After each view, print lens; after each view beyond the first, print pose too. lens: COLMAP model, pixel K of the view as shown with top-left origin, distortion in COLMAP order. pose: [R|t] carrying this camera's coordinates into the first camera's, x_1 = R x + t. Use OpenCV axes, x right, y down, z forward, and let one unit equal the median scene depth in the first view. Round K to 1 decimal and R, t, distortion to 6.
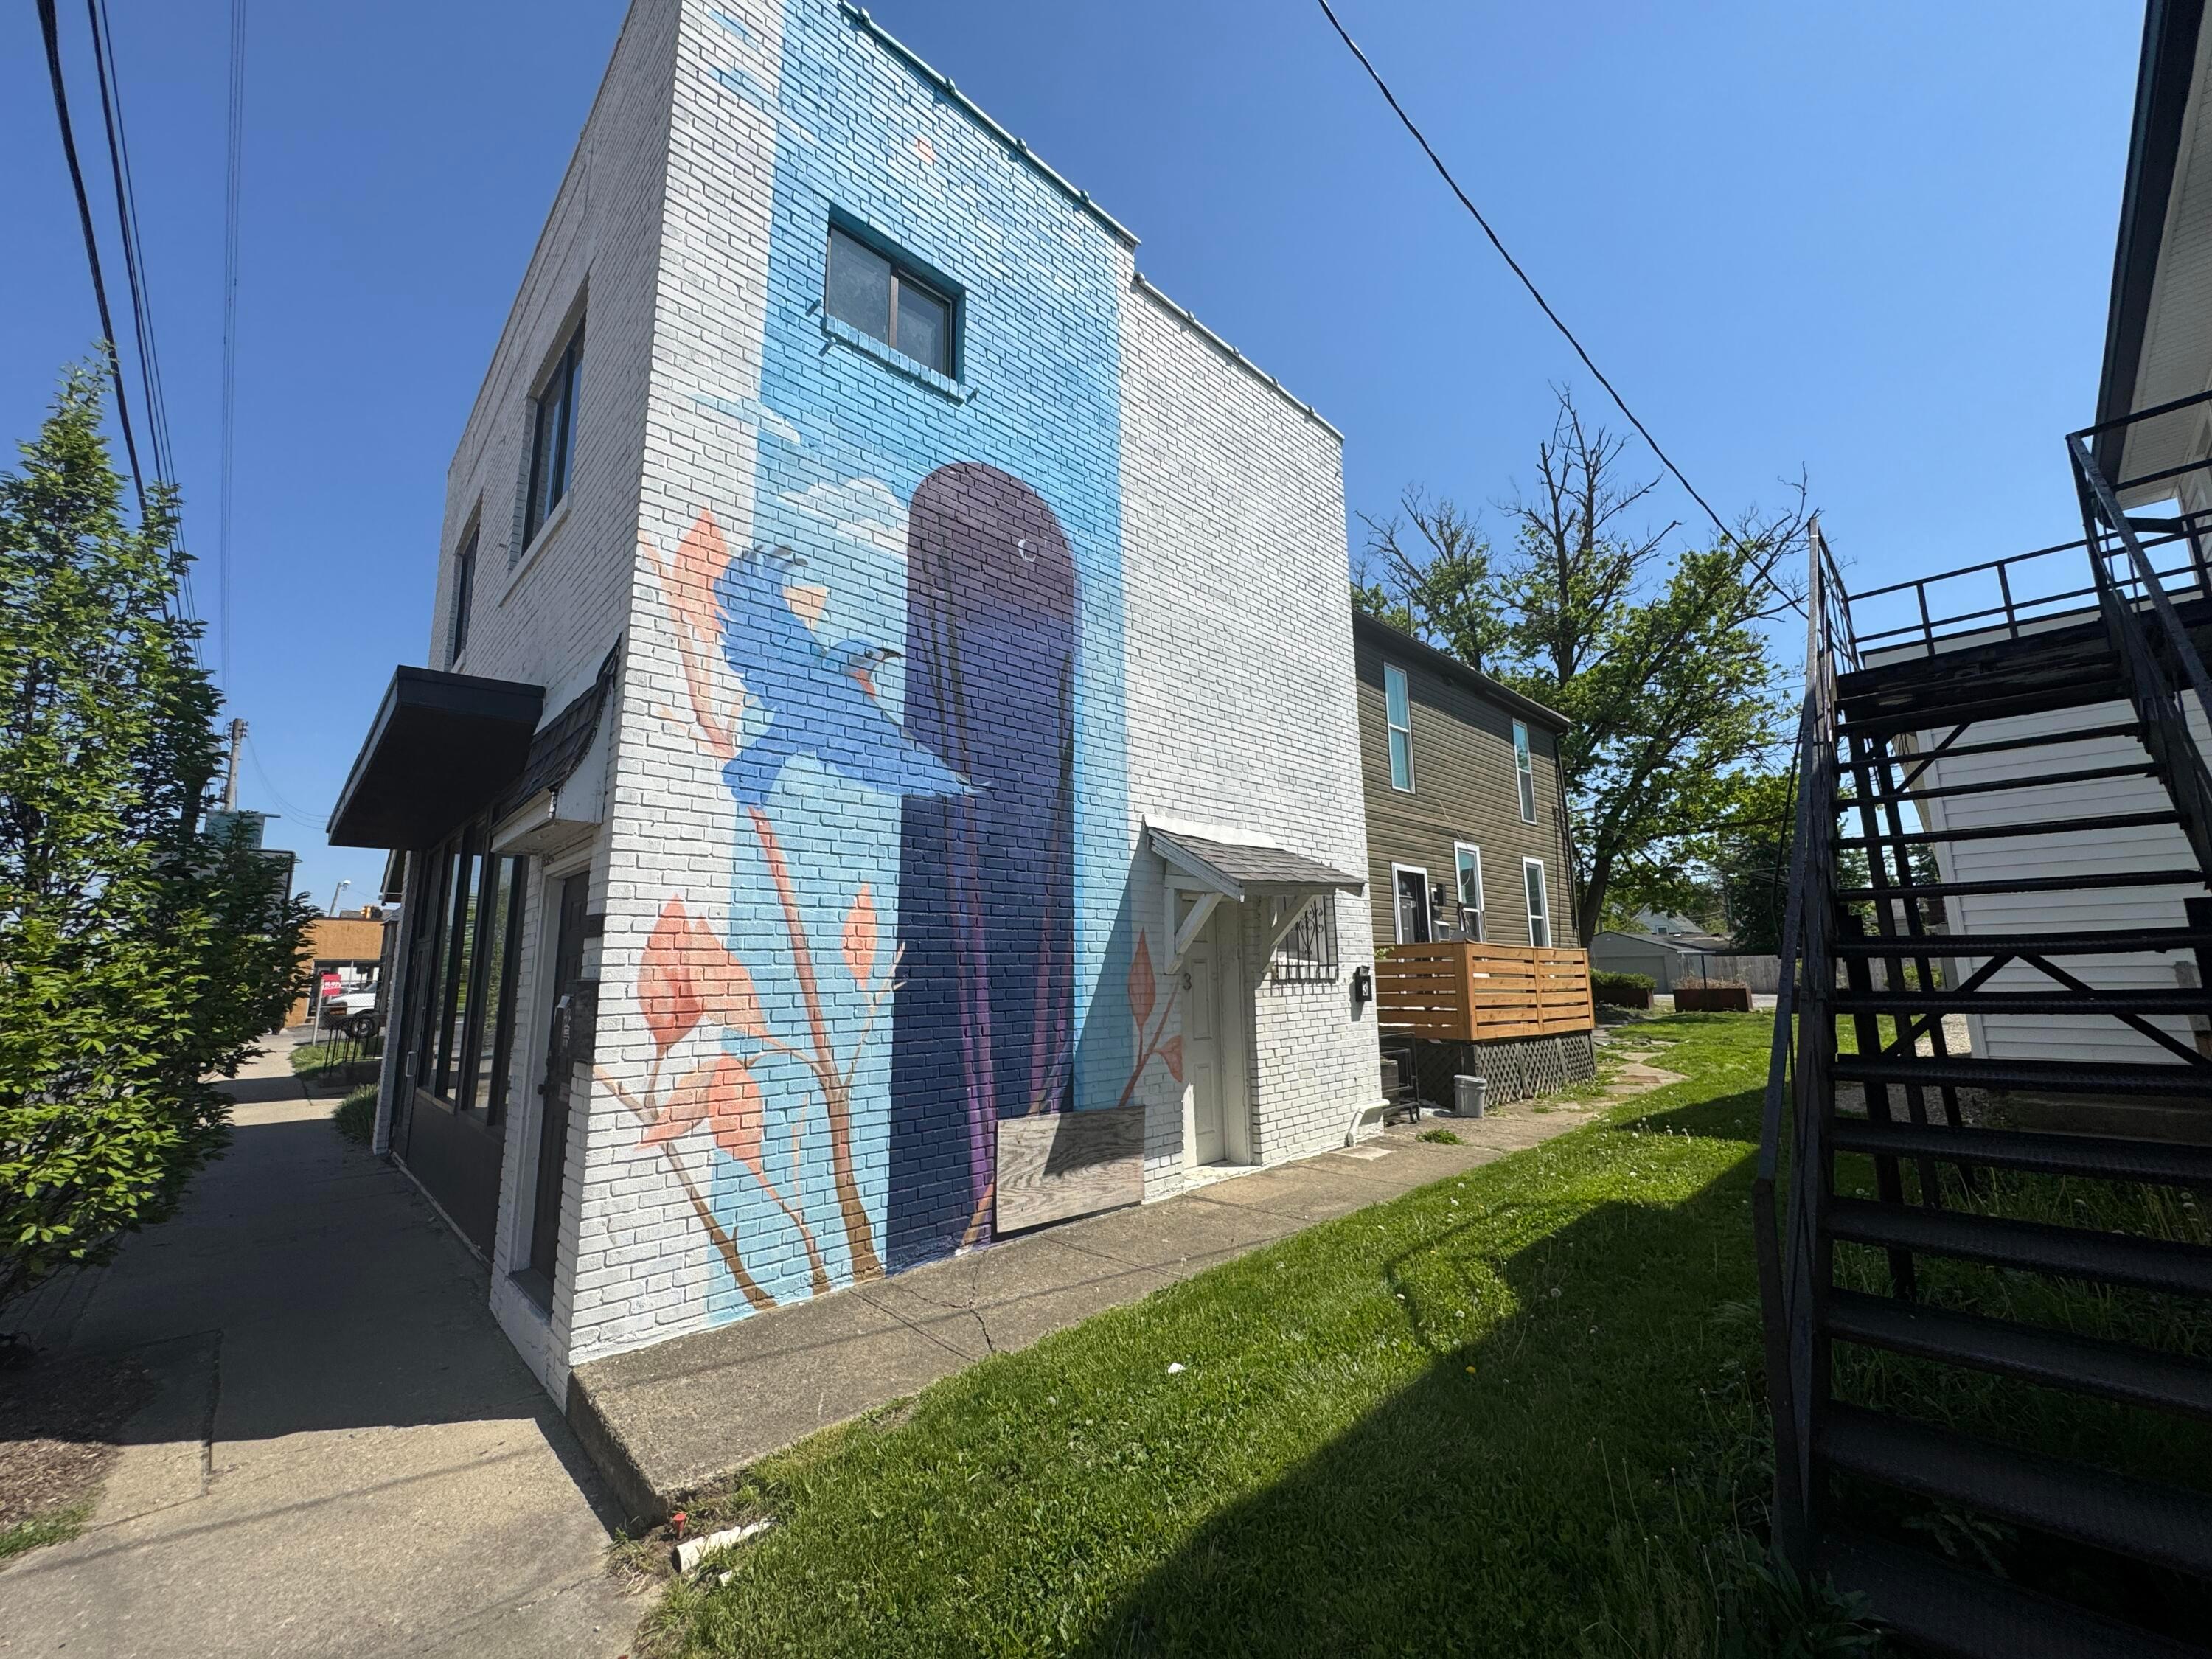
lens RADIAL K [[879.6, 0, 1106.0], [0, 879.6, 829.5], [0, 0, 1]] dist [-0.004181, -0.000093]
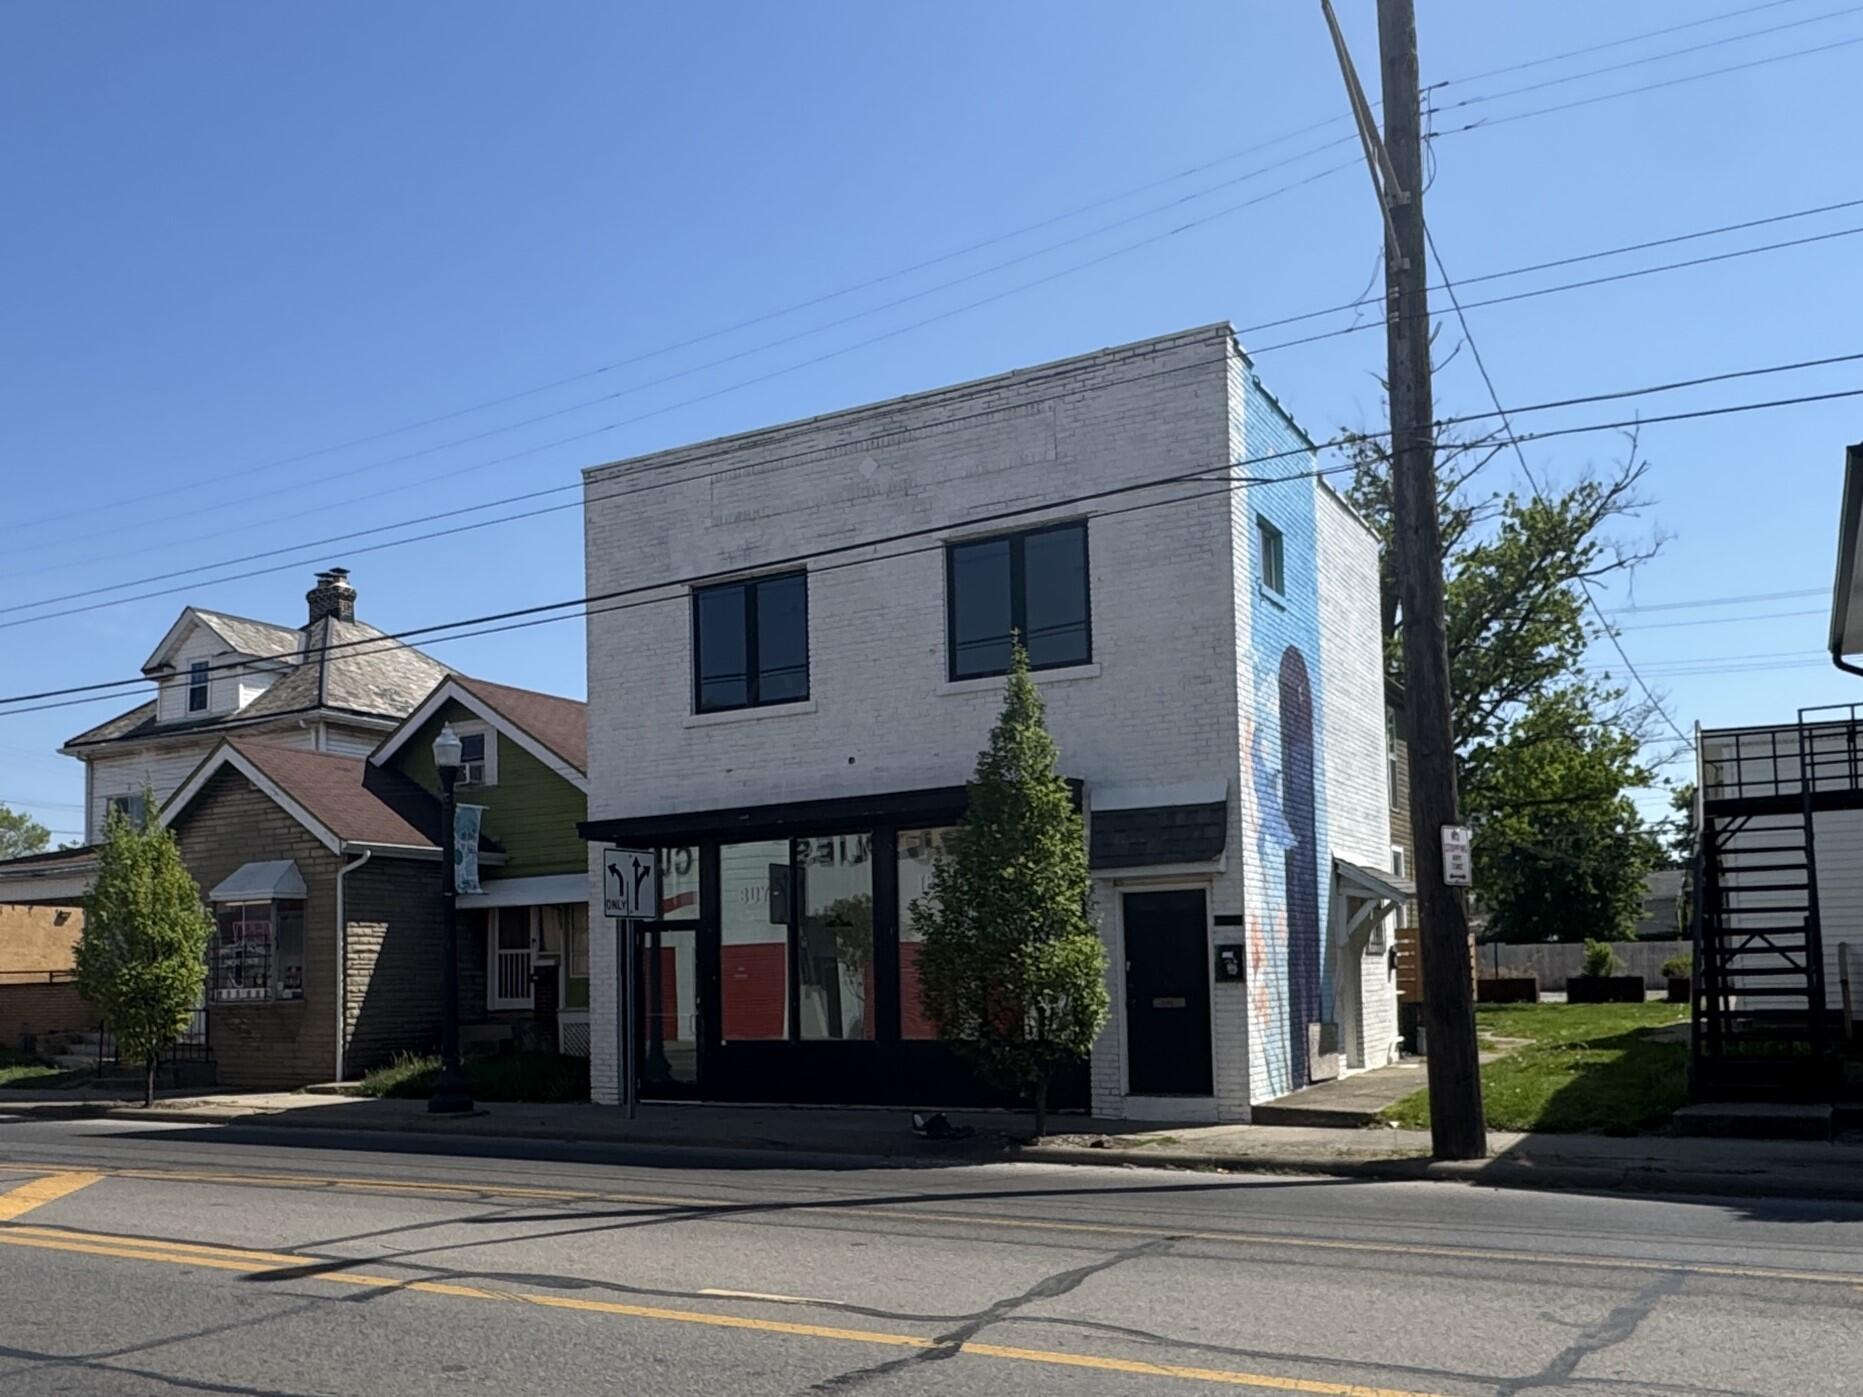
lens RADIAL K [[1591.6, 0, 871.5], [0, 1591.6, 870.3], [0, 0, 1]] dist [-0.001488, -0.002432]
pose [[0.961873, 0.014223, 0.273128, -1.765308], [-0.039919, 0.995253, 0.088756, -0.230317], [-0.270569, -0.096275, 0.957874, -1.770003]]
